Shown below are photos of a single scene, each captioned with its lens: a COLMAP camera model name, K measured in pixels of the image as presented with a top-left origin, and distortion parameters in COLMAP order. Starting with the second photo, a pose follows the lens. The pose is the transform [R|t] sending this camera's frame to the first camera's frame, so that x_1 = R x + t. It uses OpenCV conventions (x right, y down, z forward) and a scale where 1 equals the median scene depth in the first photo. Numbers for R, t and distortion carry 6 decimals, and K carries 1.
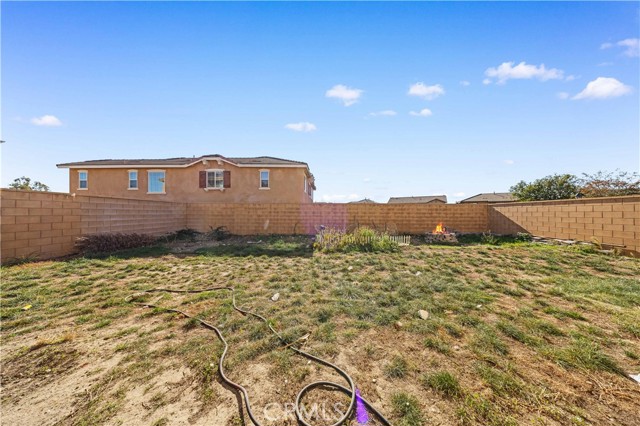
lens RADIAL K [[184.2, 0, 323.1], [0, 184.2, 213.8], [0, 0, 1]] dist [-0.003552, -0.000227]
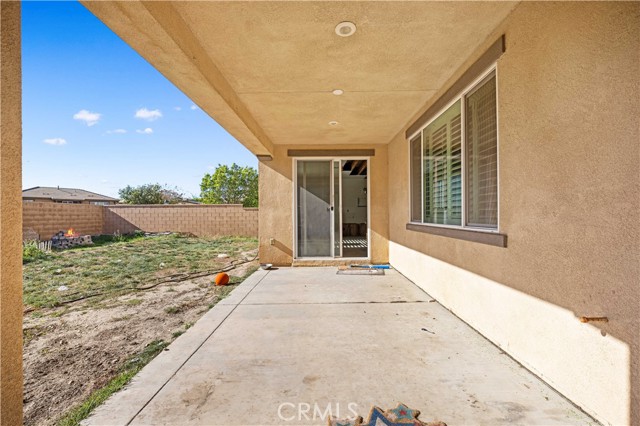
lens RADIAL K [[266.0, 0, 320.2], [0, 266.0, 210.0], [0, 0, 1]] dist [-0.004443, -0.000383]
pose [[-0.000605, 0.014876, 0.999889, -0.535834], [0.007495, 0.999861, -0.014871, 0.003267], [-0.999972, 0.007485, -0.000717, -0.165643]]
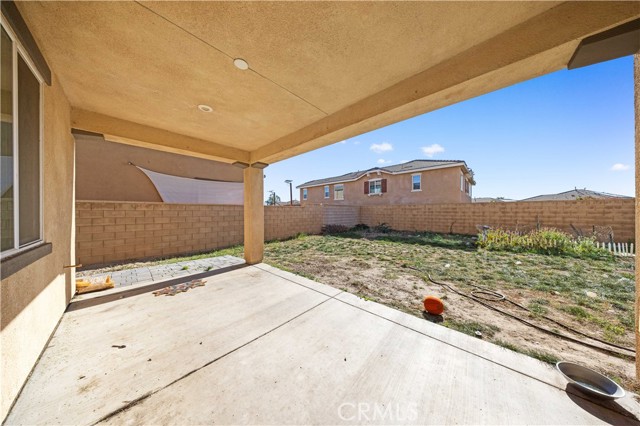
lens RADIAL K [[184.2, 0, 324.0], [0, 184.2, 211.6], [0, 0, 1]] dist [-0.003552, -0.000227]
pose [[0.747202, -0.006469, -0.664565, 0.002959], [0.002564, 0.999973, -0.006851, -0.005290], [0.664592, 0.003415, 0.747199, -0.274702]]
